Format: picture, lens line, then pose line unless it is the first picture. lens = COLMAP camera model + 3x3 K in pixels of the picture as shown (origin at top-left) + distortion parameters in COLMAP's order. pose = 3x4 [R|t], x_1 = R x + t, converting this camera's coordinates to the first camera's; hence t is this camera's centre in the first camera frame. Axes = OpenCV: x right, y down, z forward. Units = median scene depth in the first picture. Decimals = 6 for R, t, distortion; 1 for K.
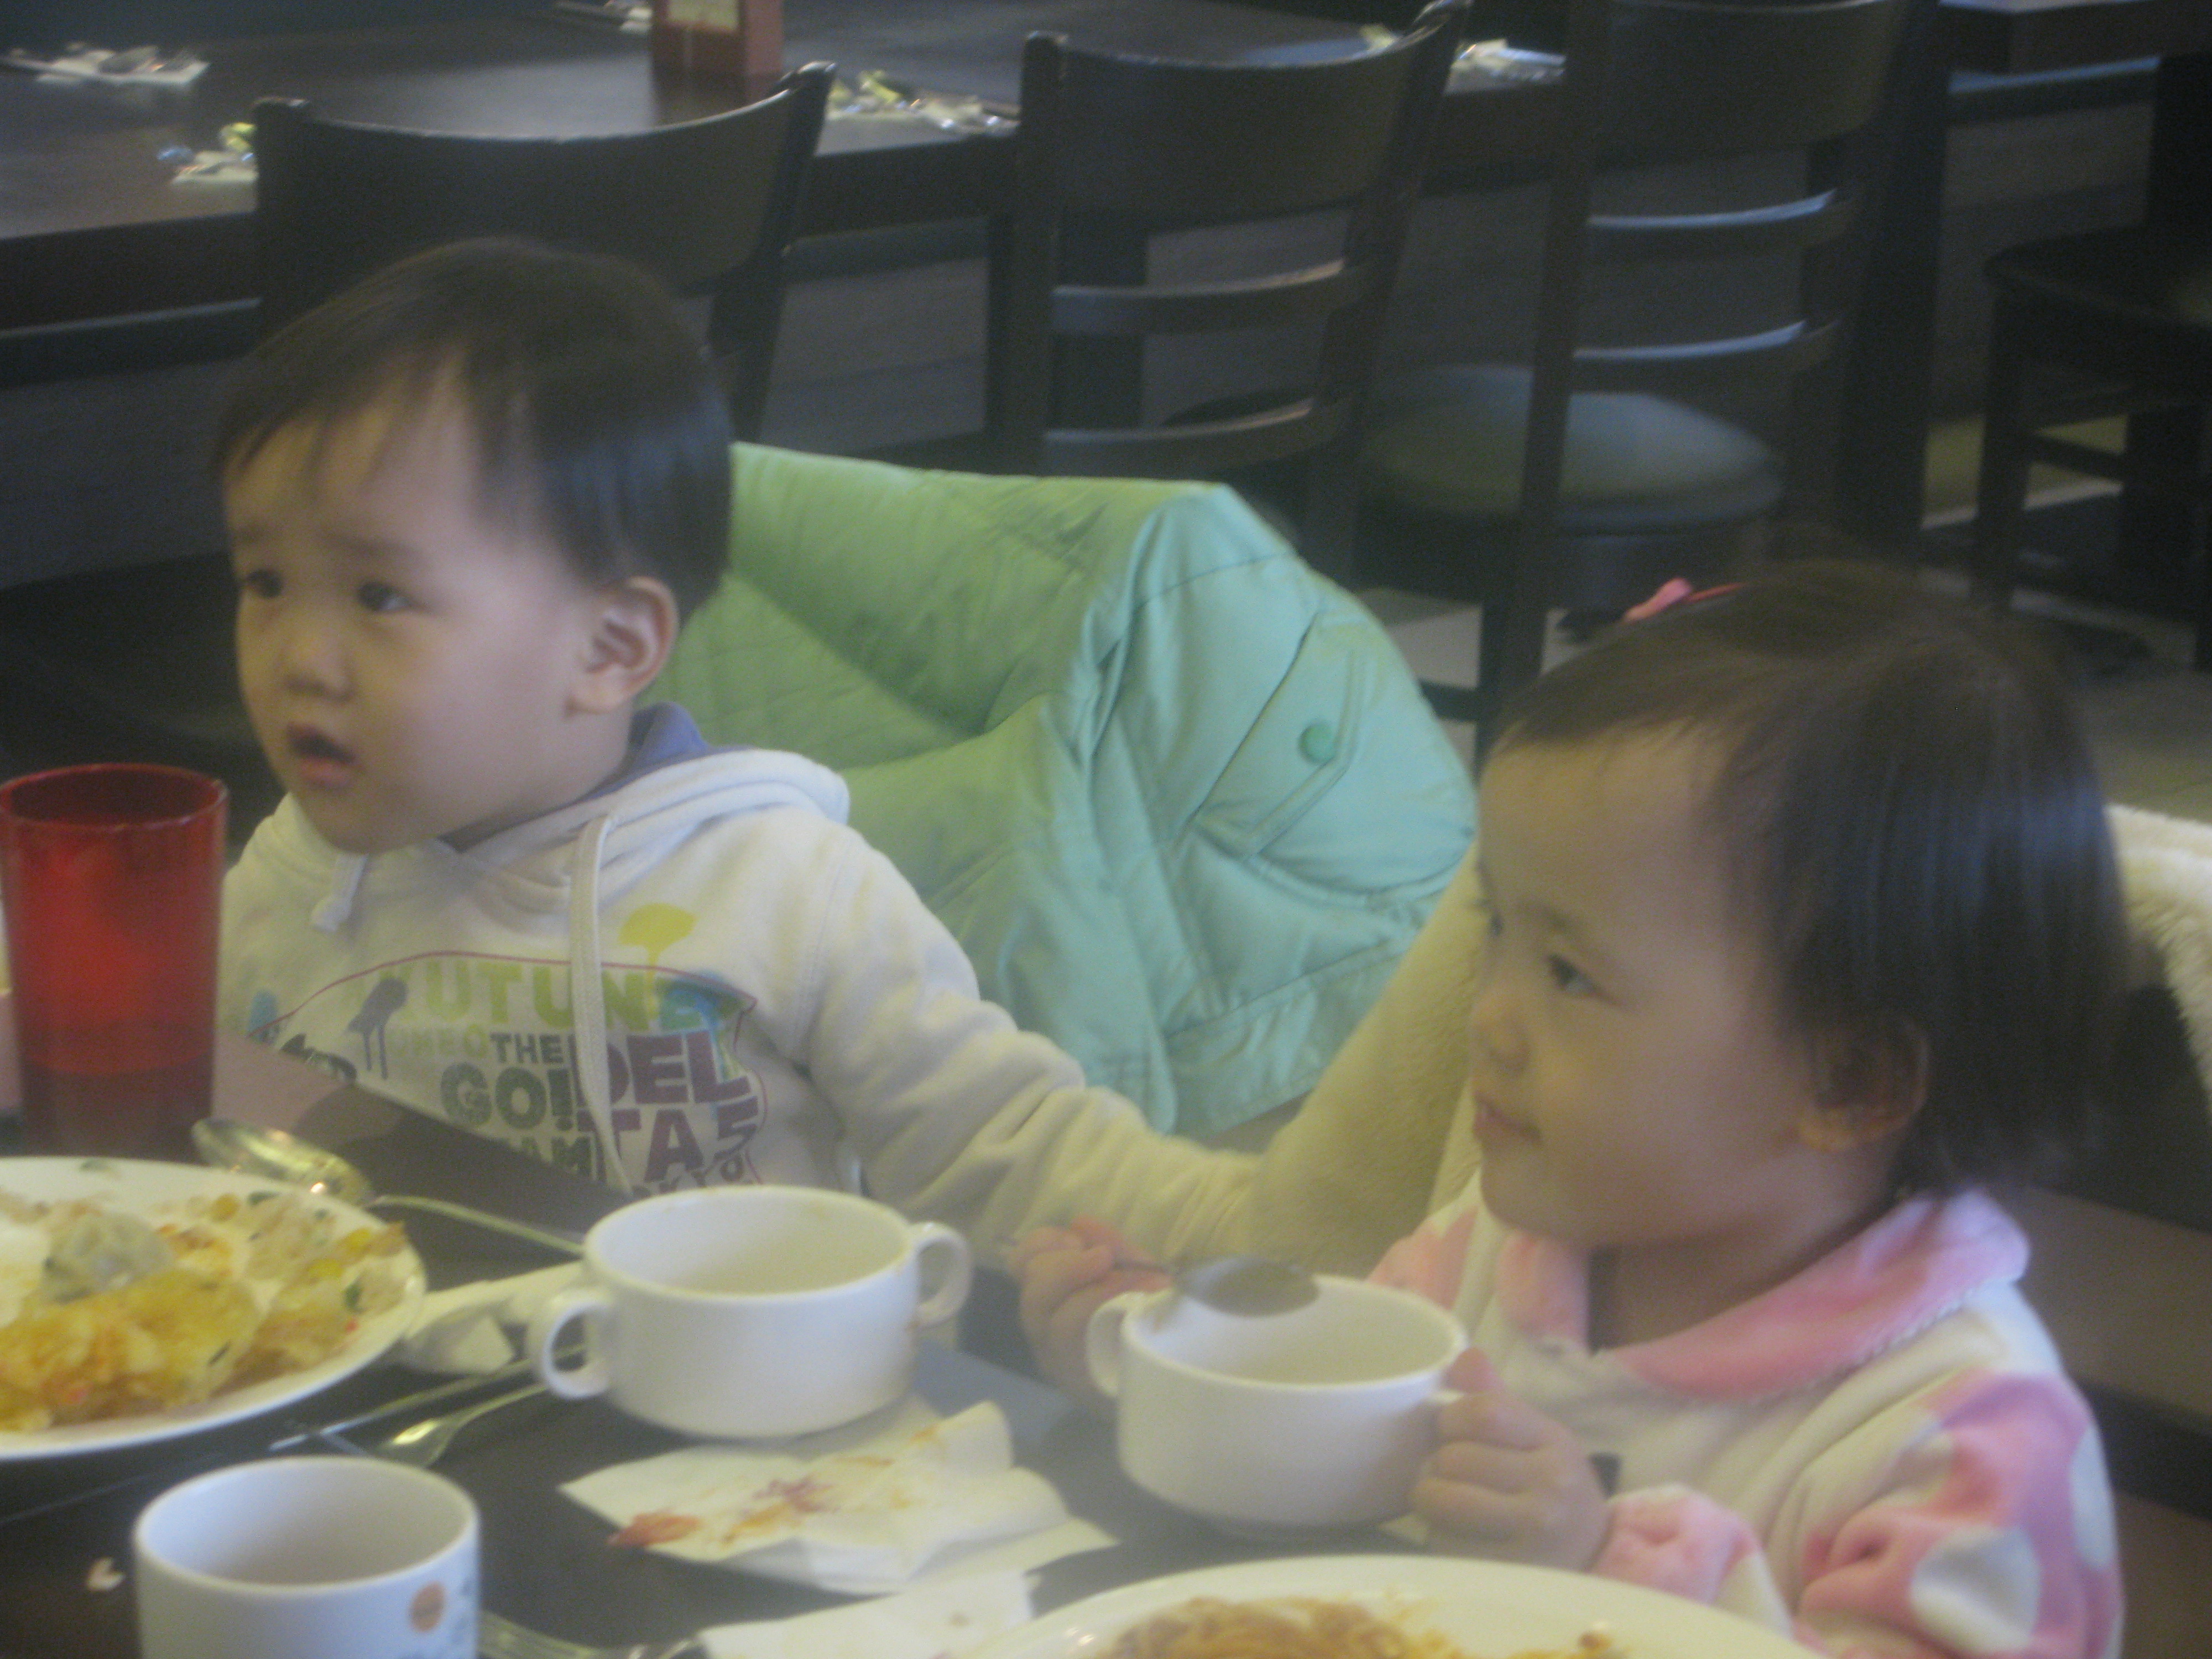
lens RADIAL K [[5548.9, 0, 1106.0], [0, 5548.9, 829.5], [0, 0, 1]] dist [0.079915, -0.489333]
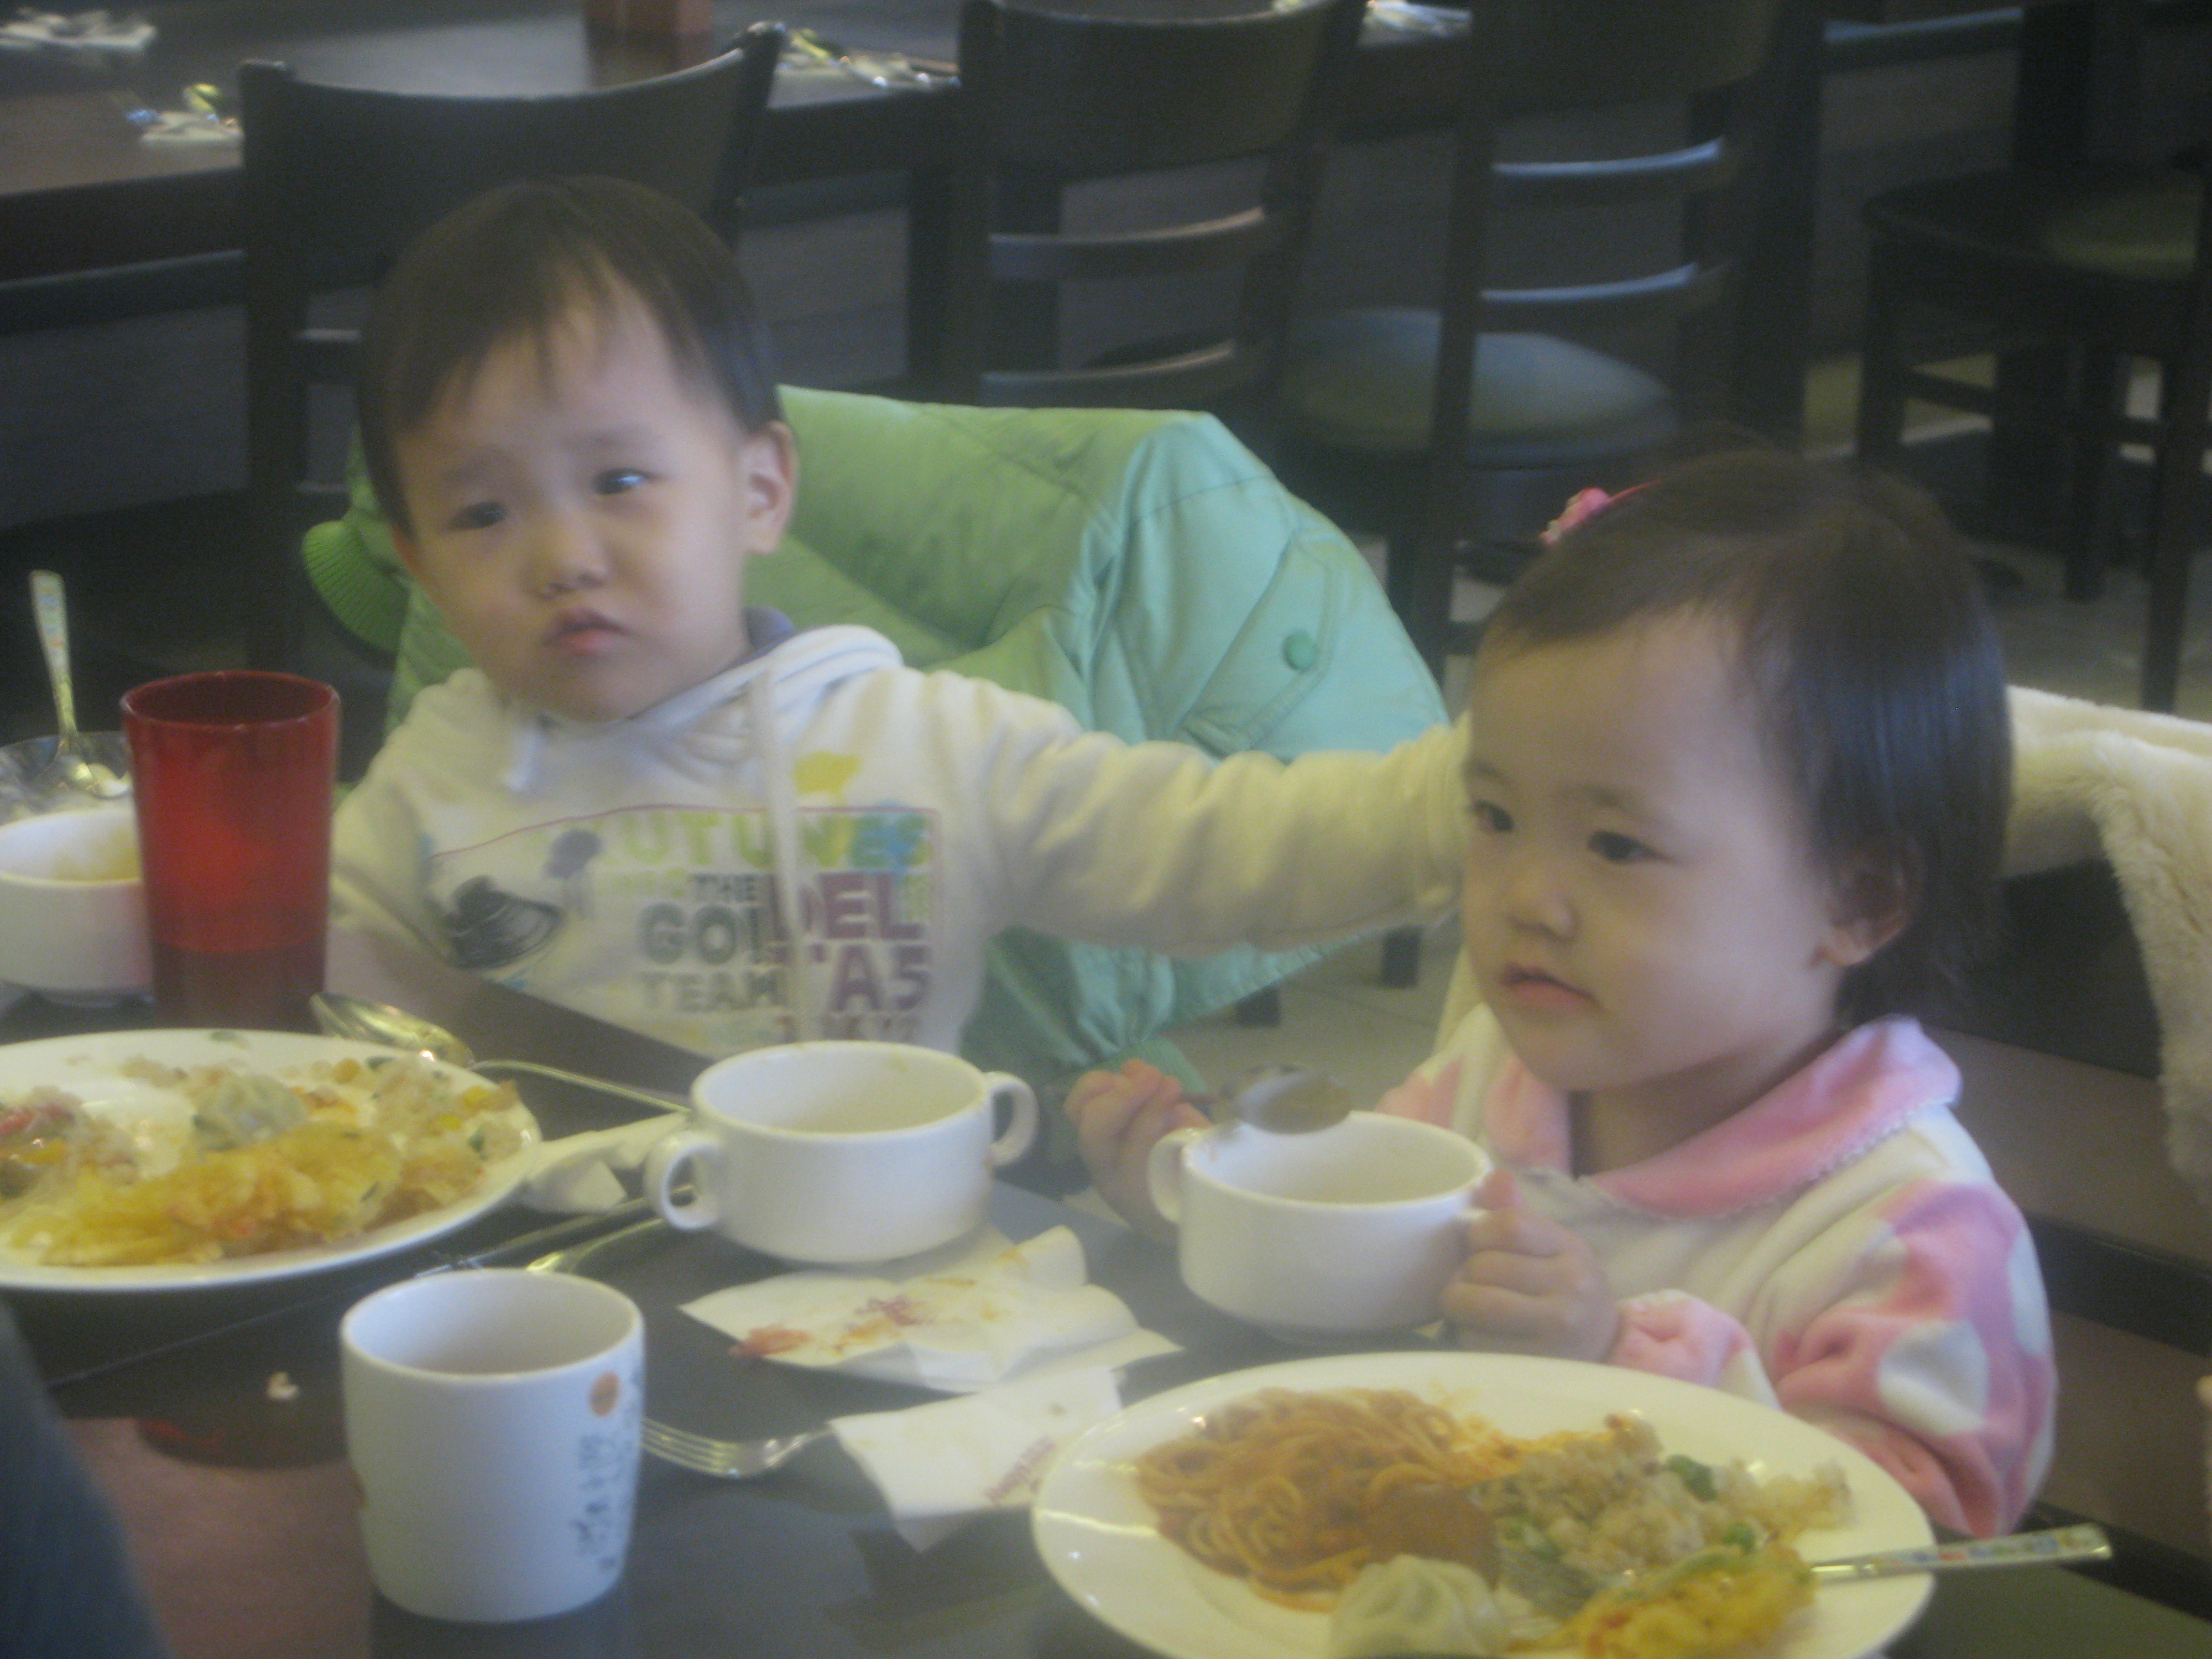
lens RADIAL K [[5548.9, 0, 1106.0], [0, 5548.9, 829.5], [0, 0, 1]] dist [0.079915, -0.489333]
pose [[0.999543, -0.011072, 0.028114, -0.037523], [0.010845, 0.999907, 0.008234, 0.012310], [-0.028202, -0.007925, 0.999571, -0.100592]]
